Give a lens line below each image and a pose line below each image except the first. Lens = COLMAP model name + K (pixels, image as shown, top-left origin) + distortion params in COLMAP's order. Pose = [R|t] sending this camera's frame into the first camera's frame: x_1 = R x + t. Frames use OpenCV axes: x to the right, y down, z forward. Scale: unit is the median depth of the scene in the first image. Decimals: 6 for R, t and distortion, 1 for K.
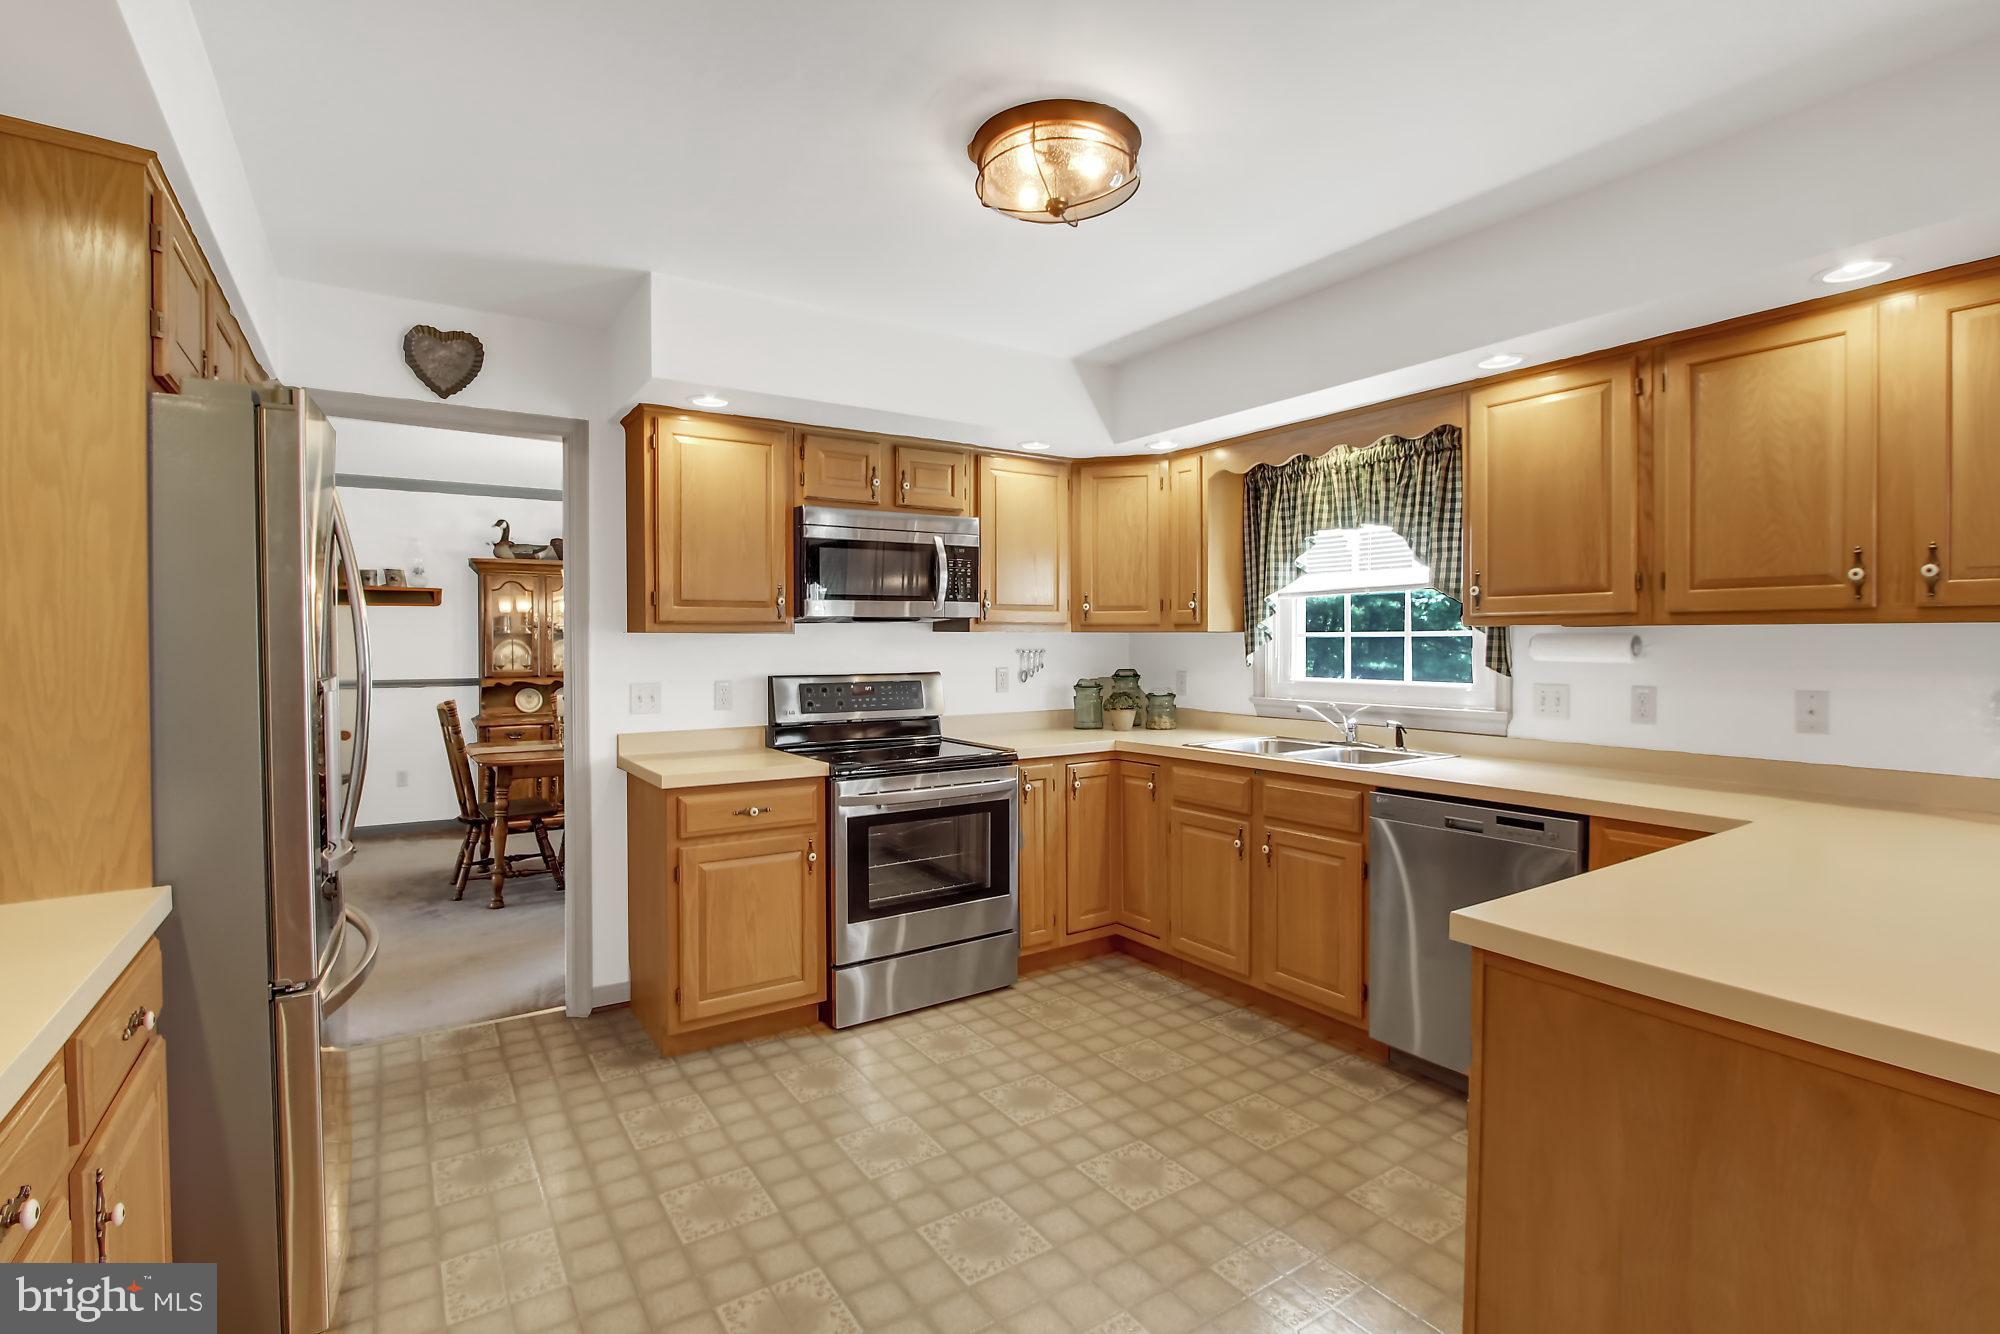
lens RADIAL K [[922.5, 0, 989.3], [0, 922.5, 658.1], [0, 0, 1]] dist [-0.023375, -0.000149]
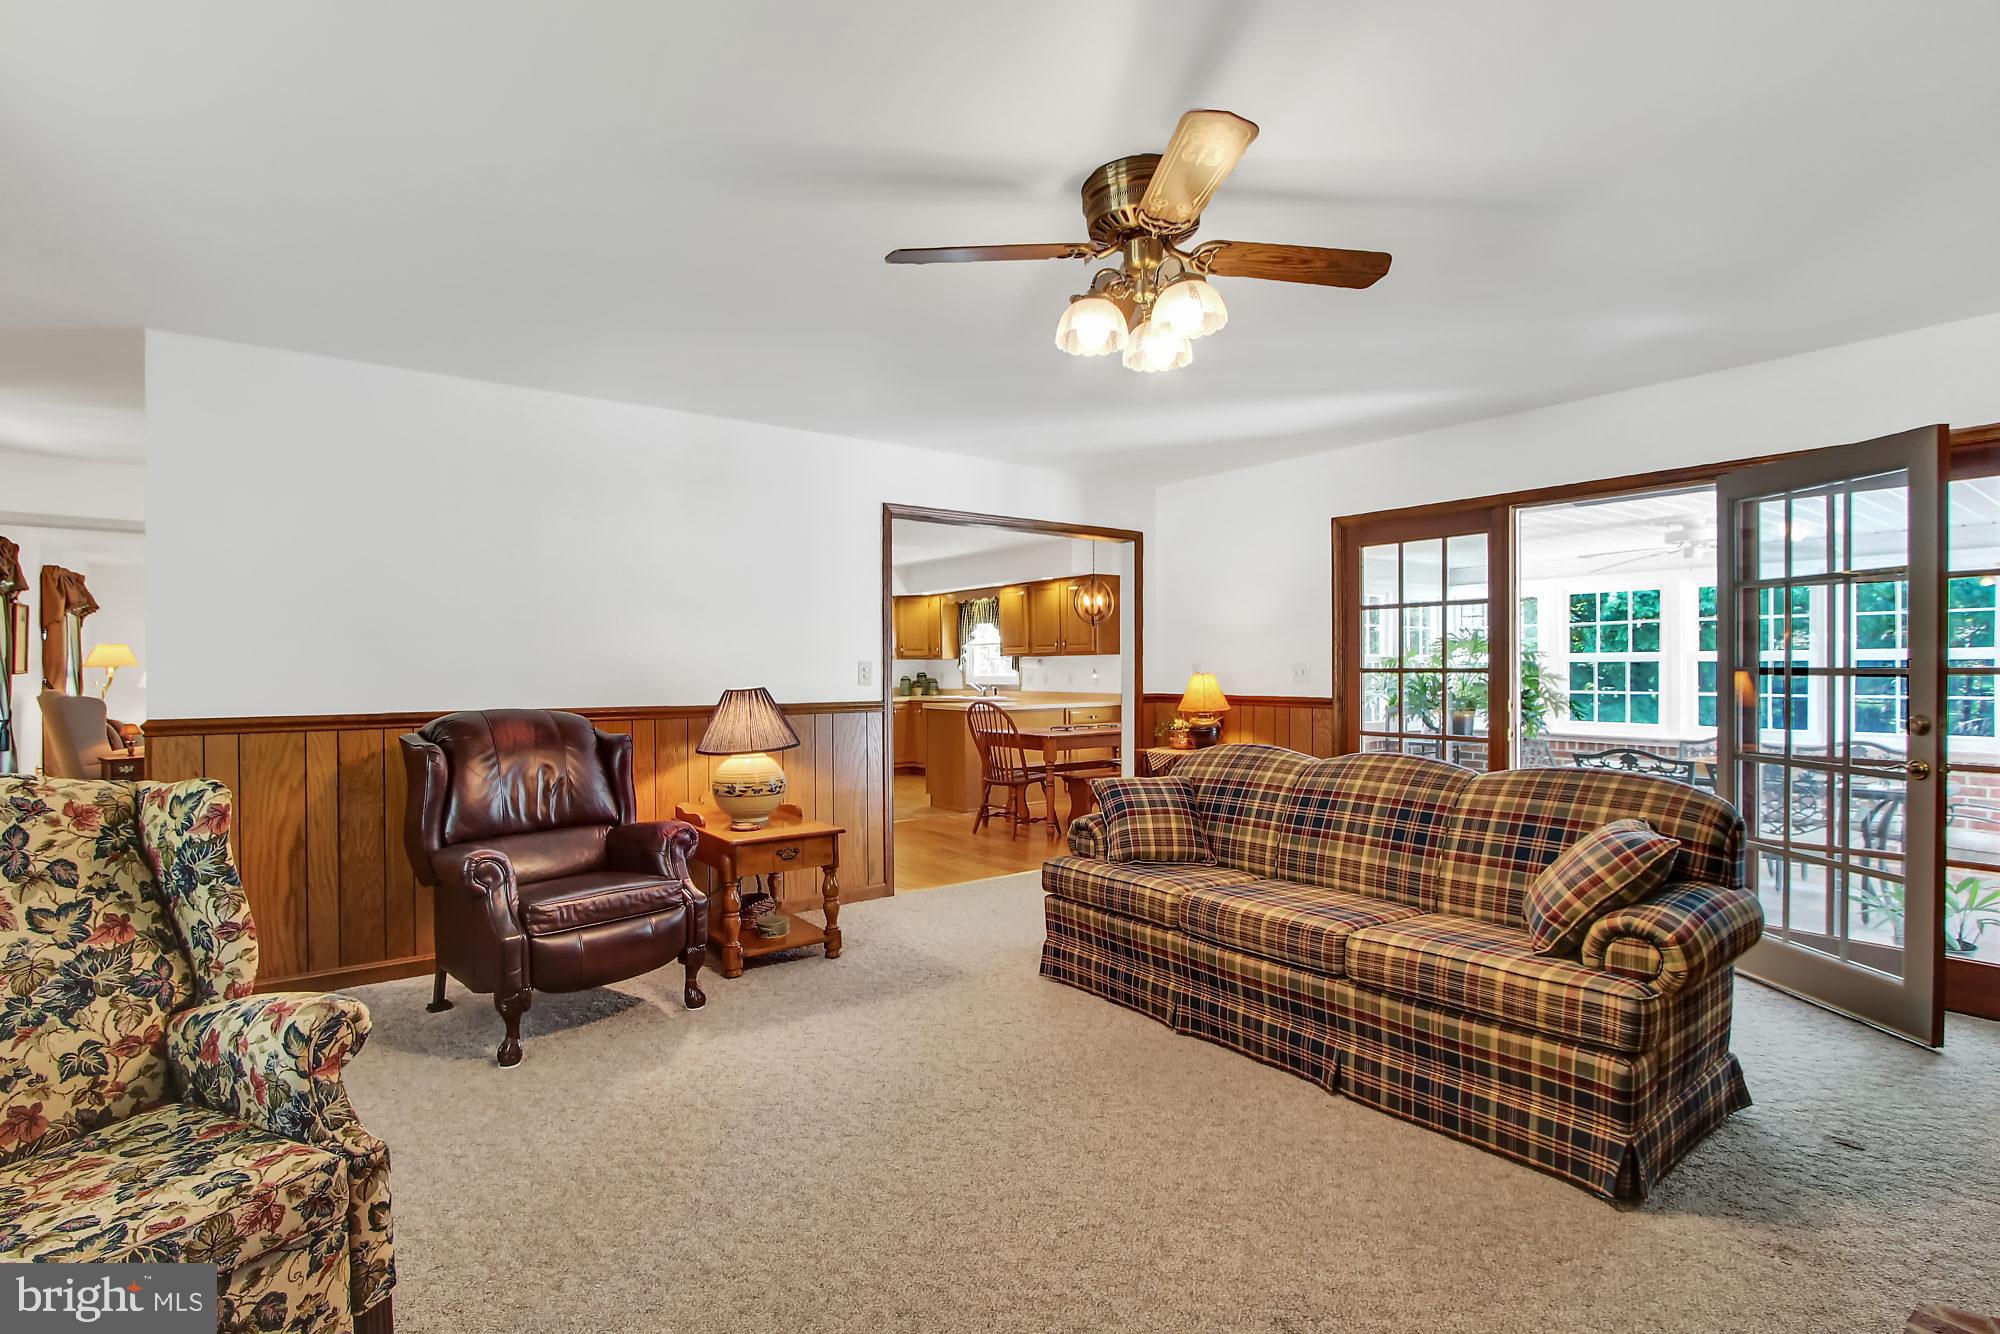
lens RADIAL K [[922.5, 0, 1001.0], [0, 922.5, 673.8], [0, 0, 1]] dist [-0.023375, -0.000149]
pose [[0.997162, -0.002243, 0.075256, 0.220977], [0.003527, 0.999850, -0.016929, 0.073074], [-0.075207, 0.017146, 0.997020, -2.015289]]
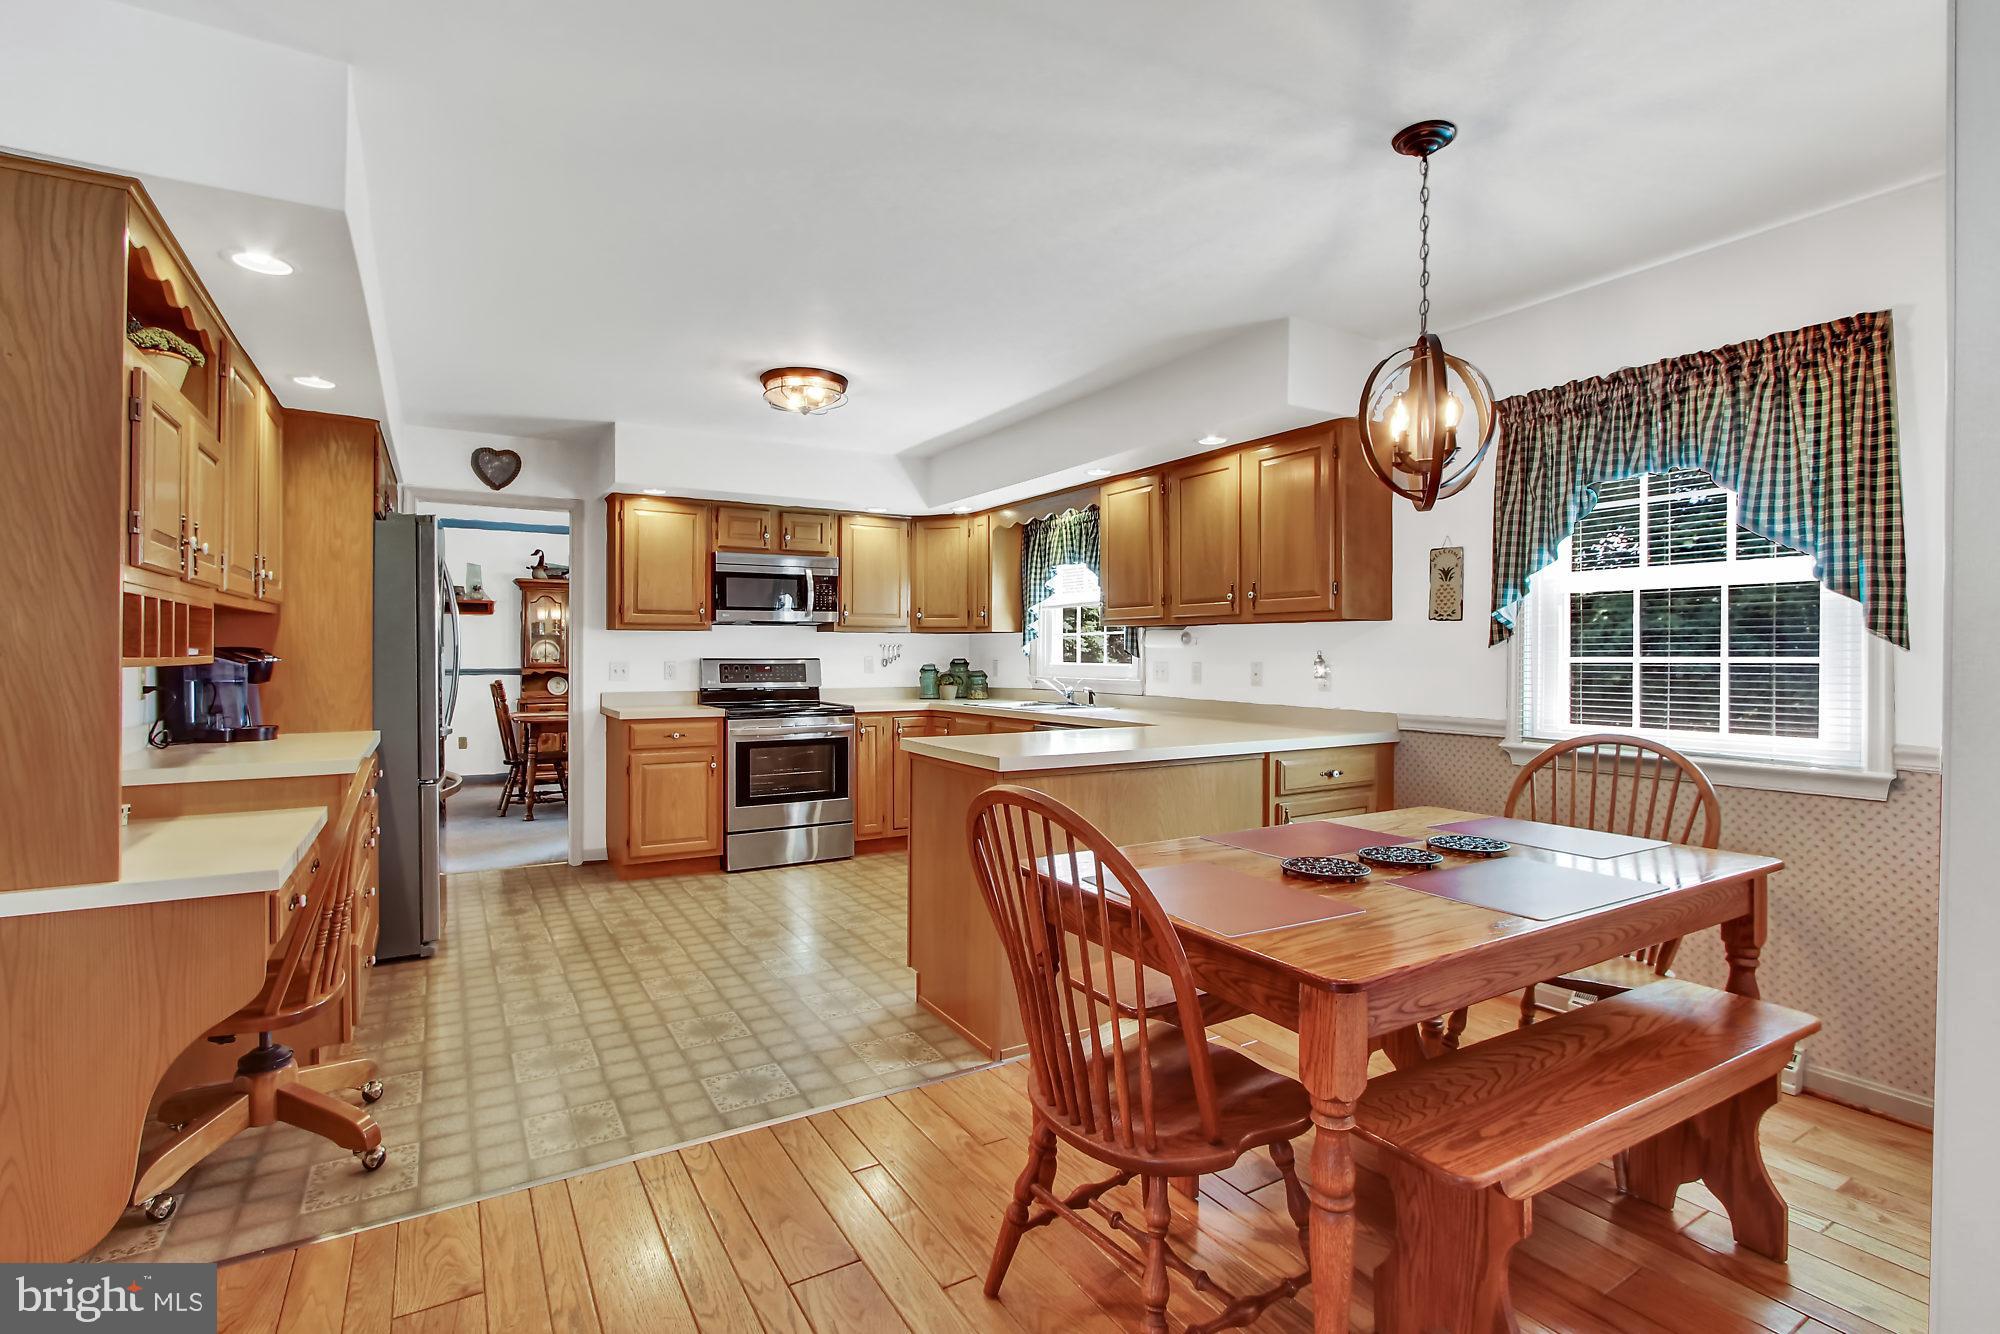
lens RADIAL K [[922.5, 0, 1007.3], [0, 922.5, 656.7], [0, 0, 1]] dist [-0.023375, -0.000149]
pose [[0.999676, 0.003269, -0.025229, 0.327266], [-0.003621, 0.999896, -0.013947, 0.036461], [0.025181, 0.014034, 0.999584, -0.558128]]
